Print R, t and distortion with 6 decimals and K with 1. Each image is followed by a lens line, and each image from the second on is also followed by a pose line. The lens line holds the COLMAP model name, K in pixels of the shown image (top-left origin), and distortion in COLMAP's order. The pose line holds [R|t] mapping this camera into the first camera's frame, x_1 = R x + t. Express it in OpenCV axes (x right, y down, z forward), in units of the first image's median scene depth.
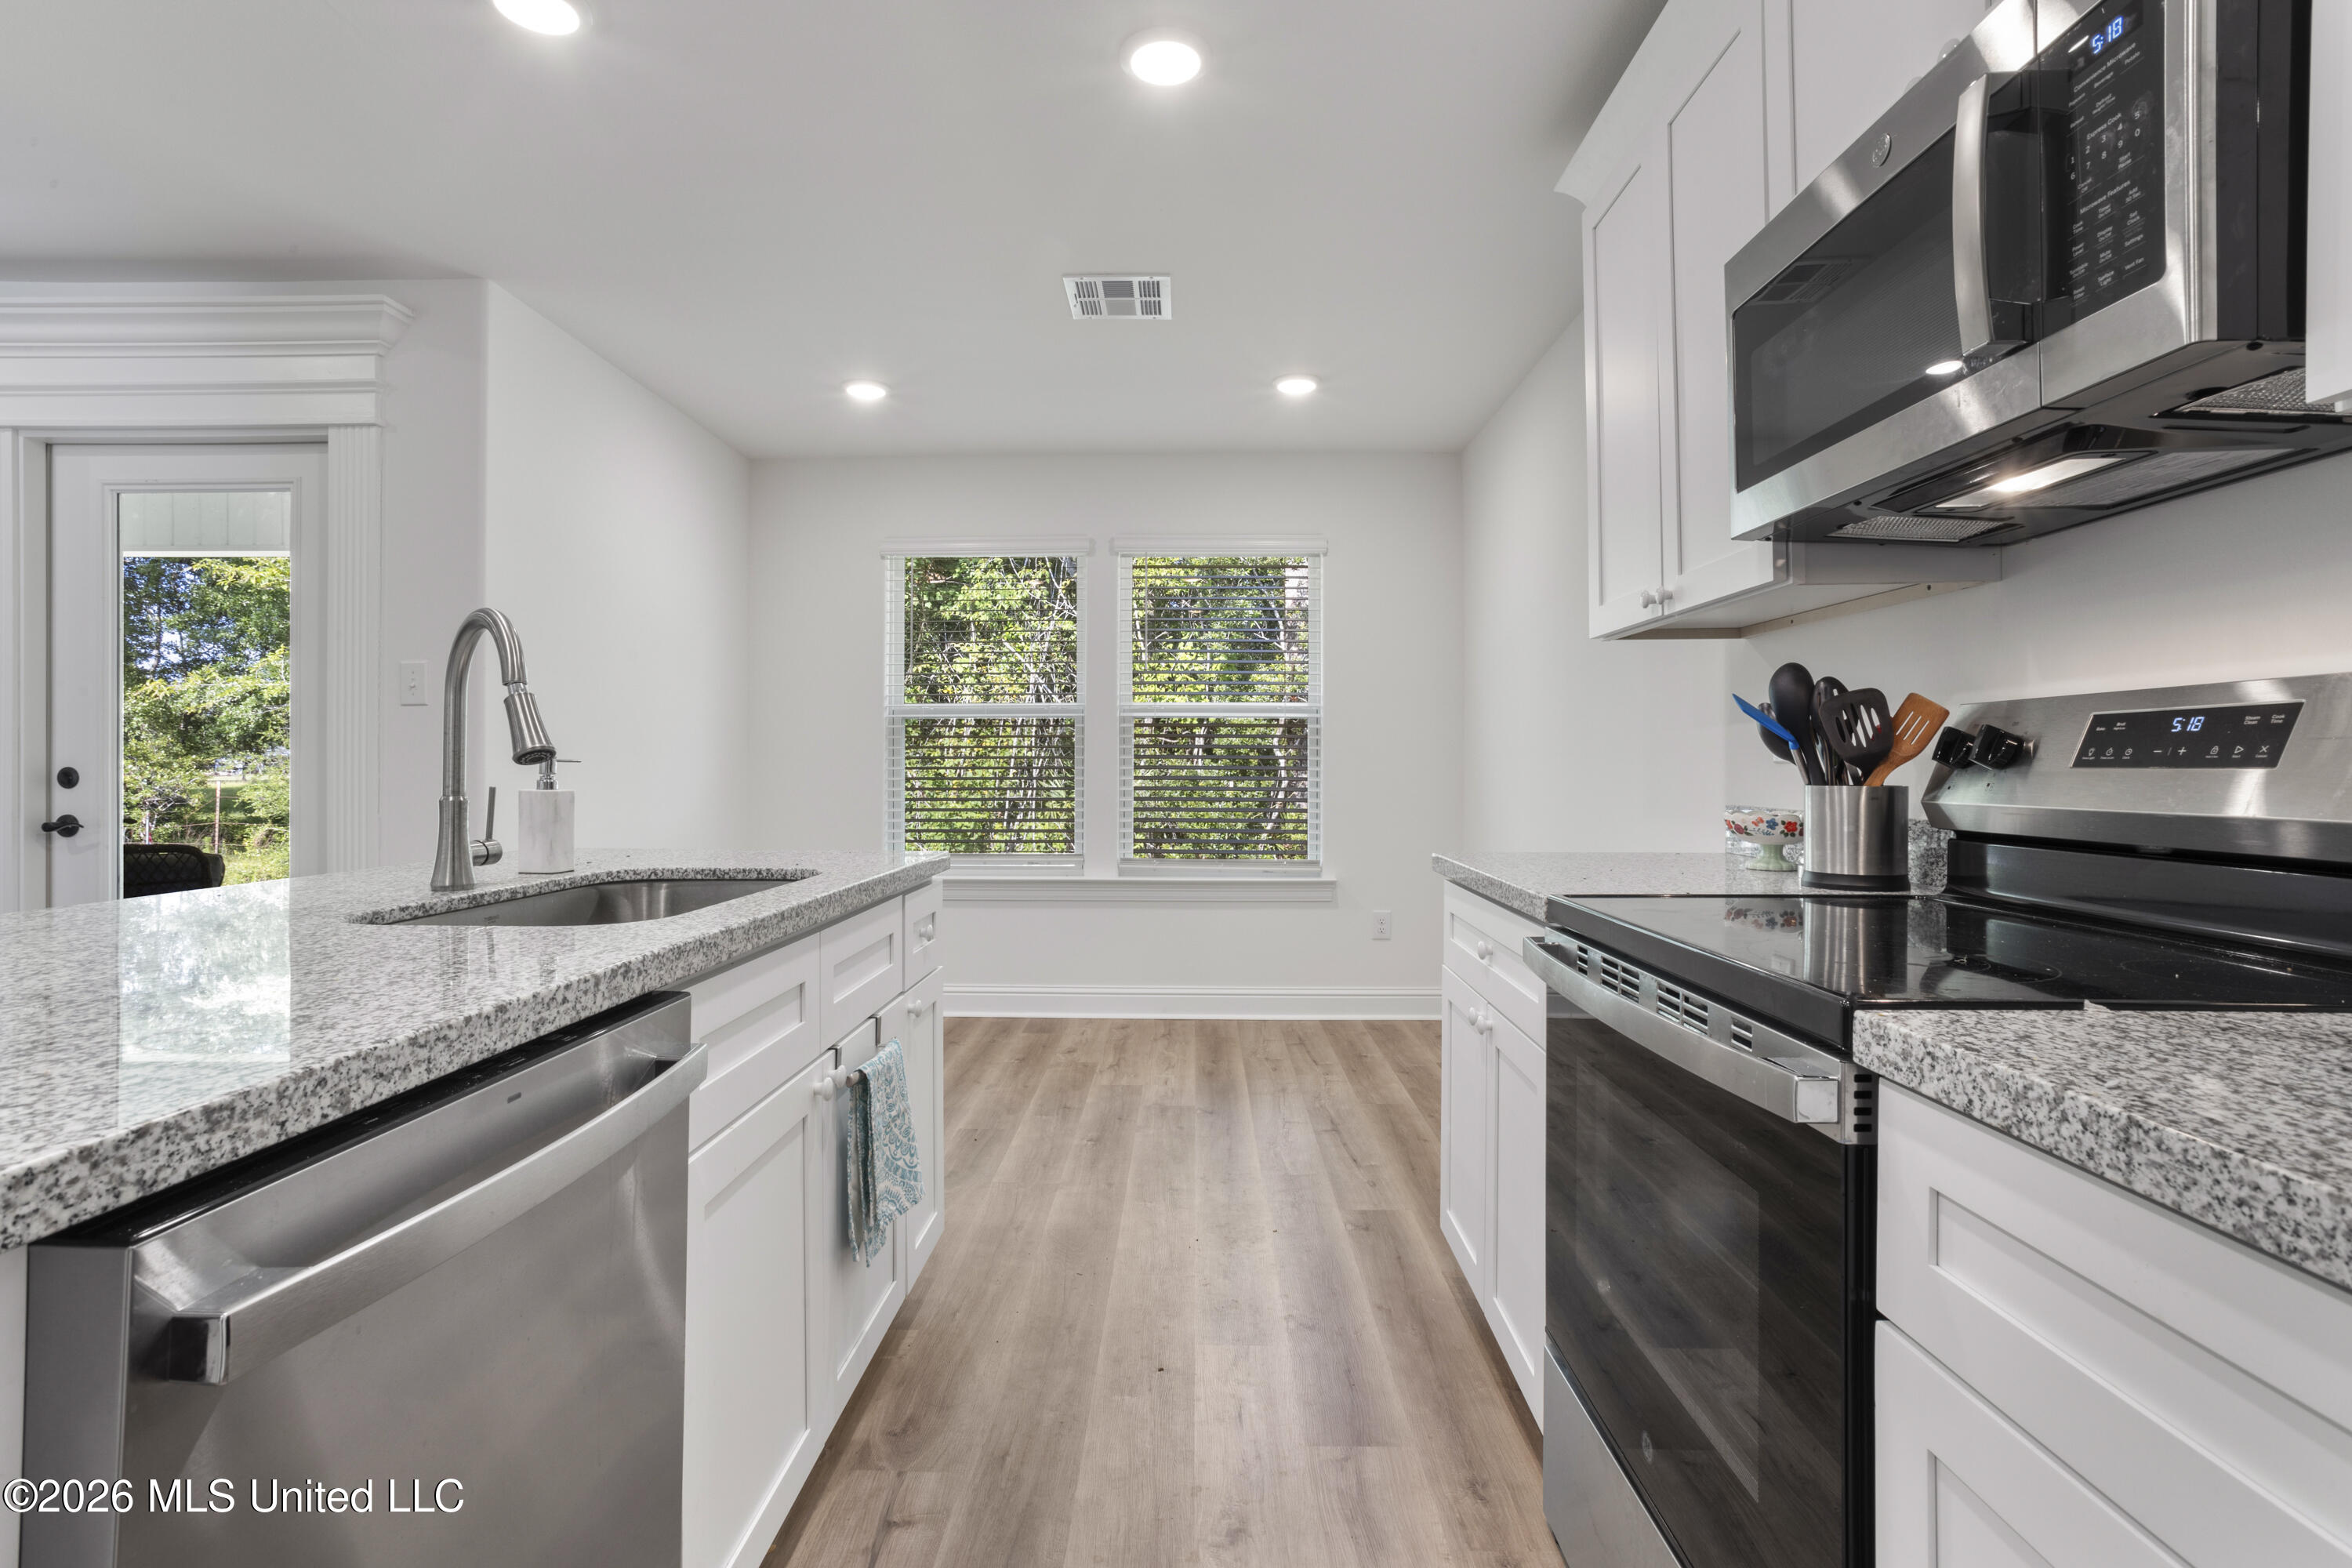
lens RADIAL K [[1132.6, 0, 1191.5], [0, 1132.6, 771.3], [0, 0, 1]] dist [-0.040627, 0.022224]
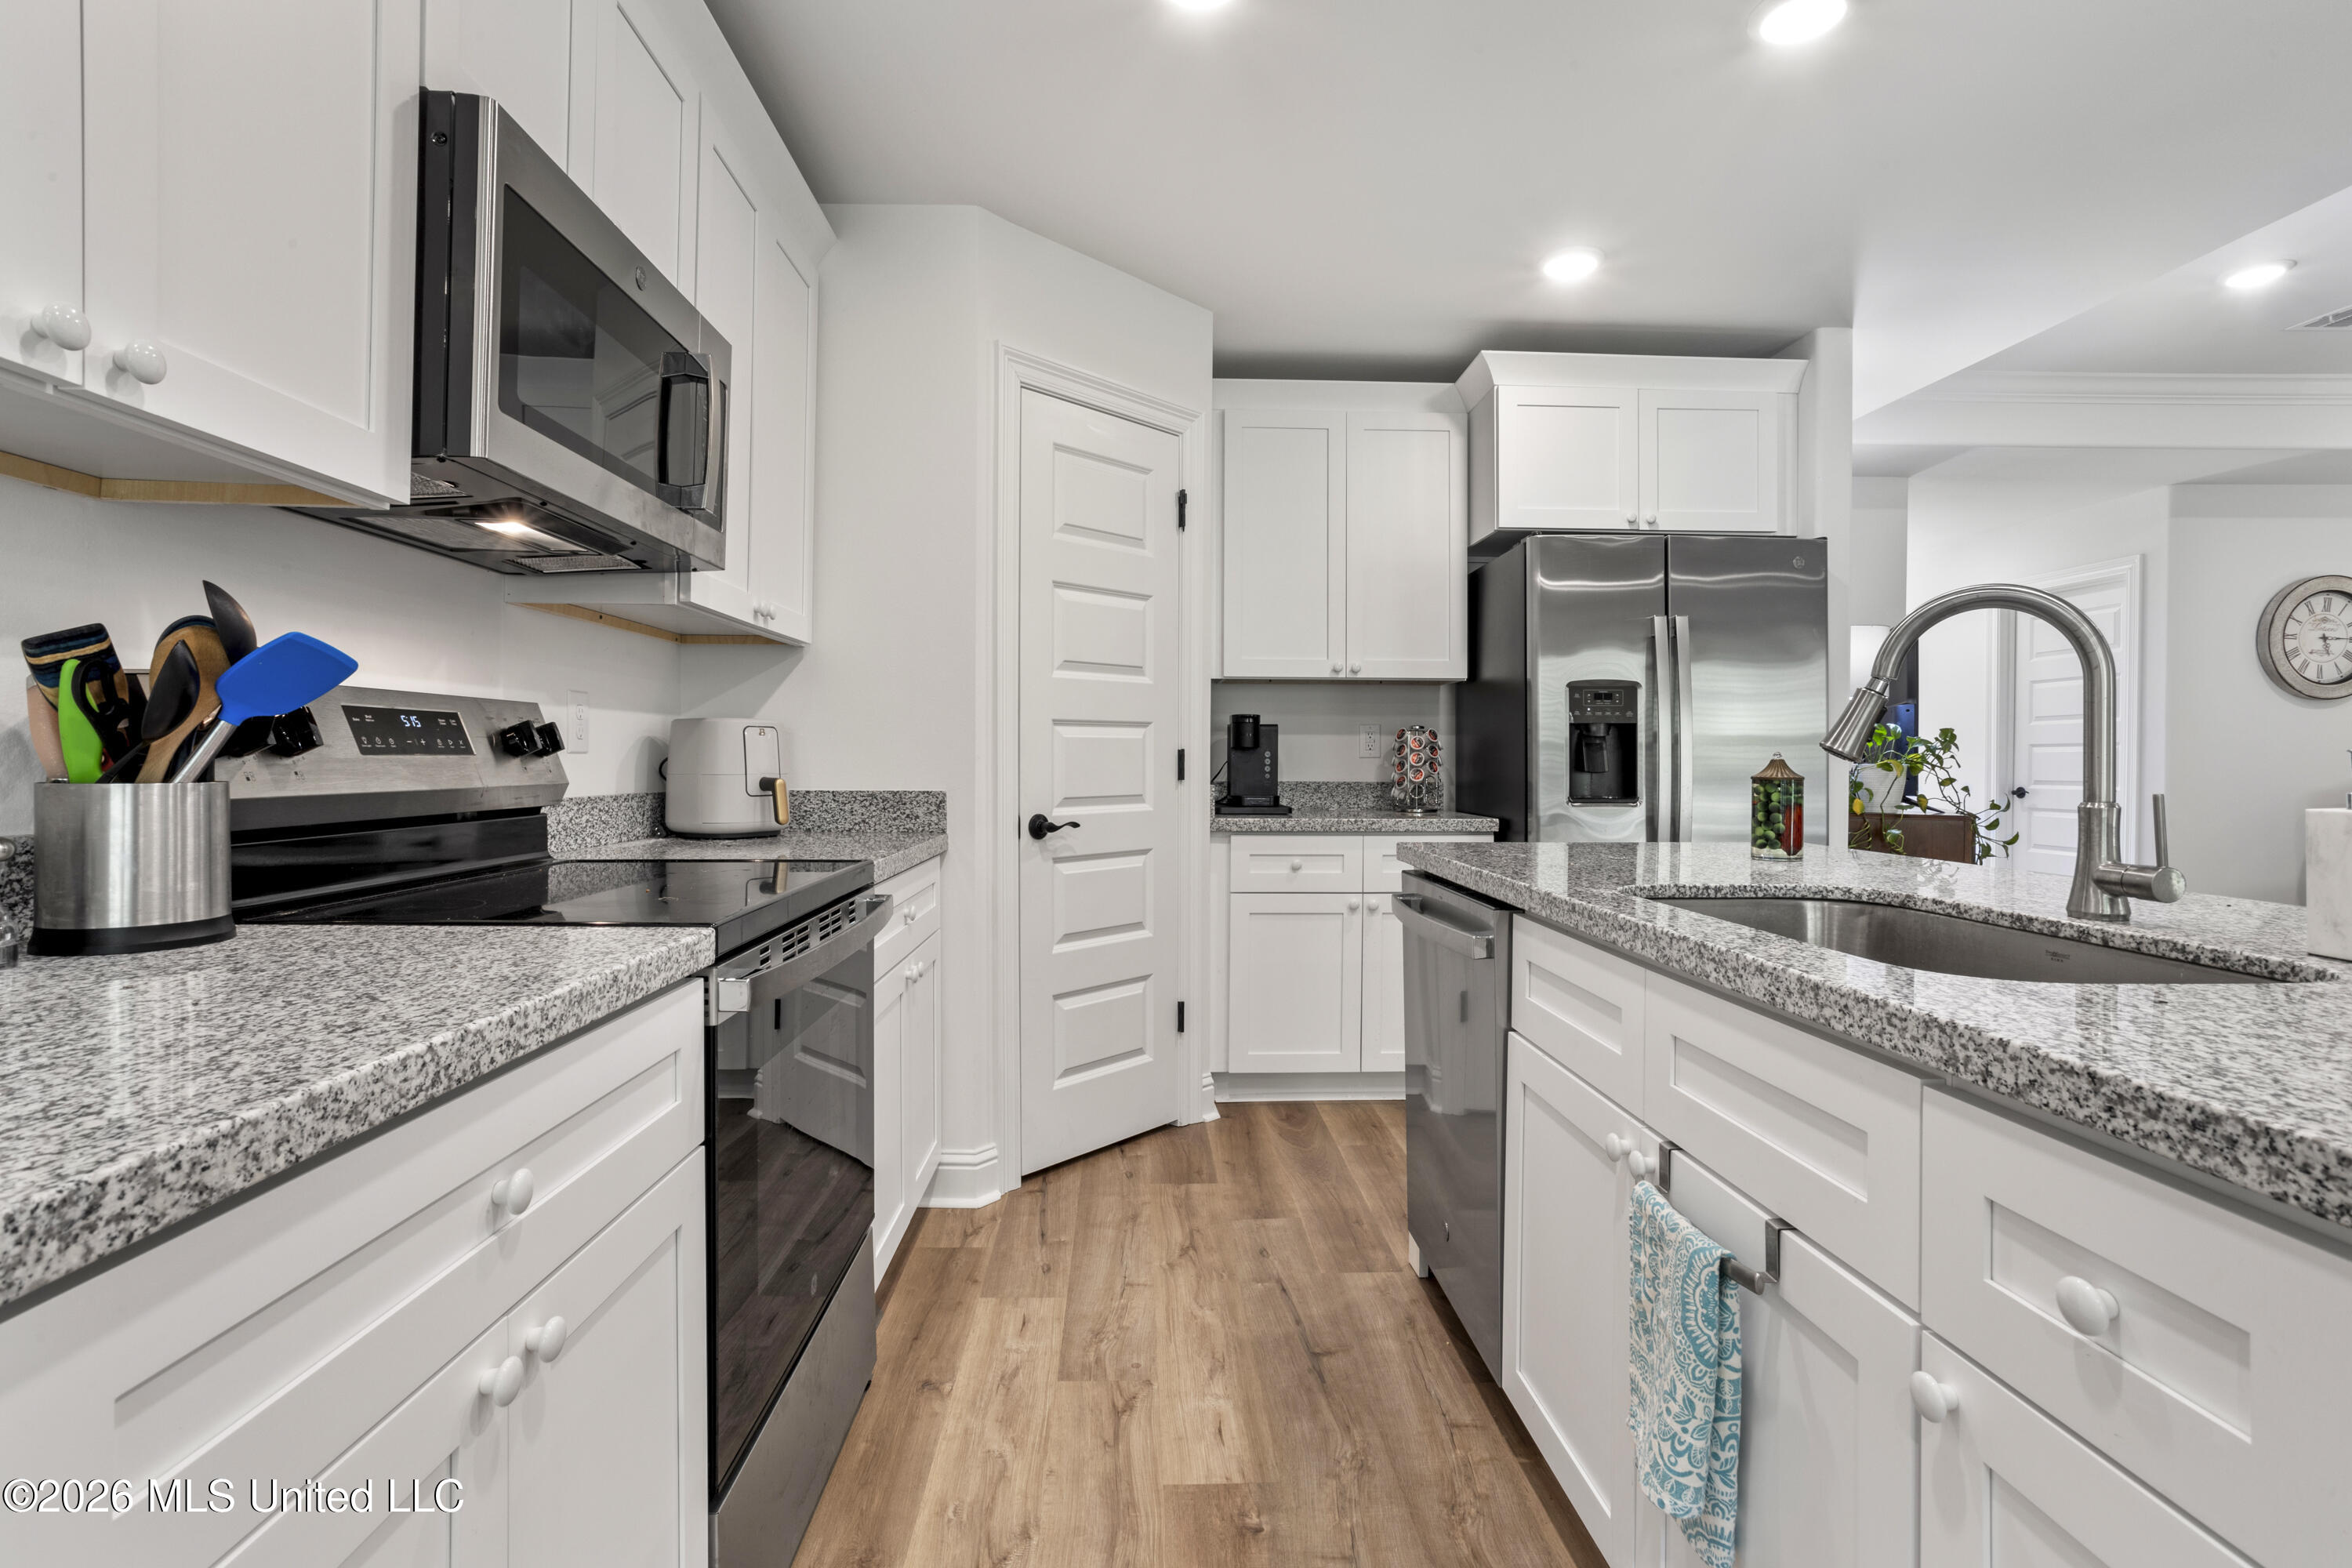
lens RADIAL K [[1132.6, 0, 1163.7], [0, 1132.6, 770.9], [0, 0, 1]] dist [-0.040627, 0.022224]
pose [[-0.999208, -0.005522, -0.039402, 0.043201], [-0.006305, 0.999785, 0.019769, -0.011237], [0.039284, 0.020002, -0.999028, 1.721584]]
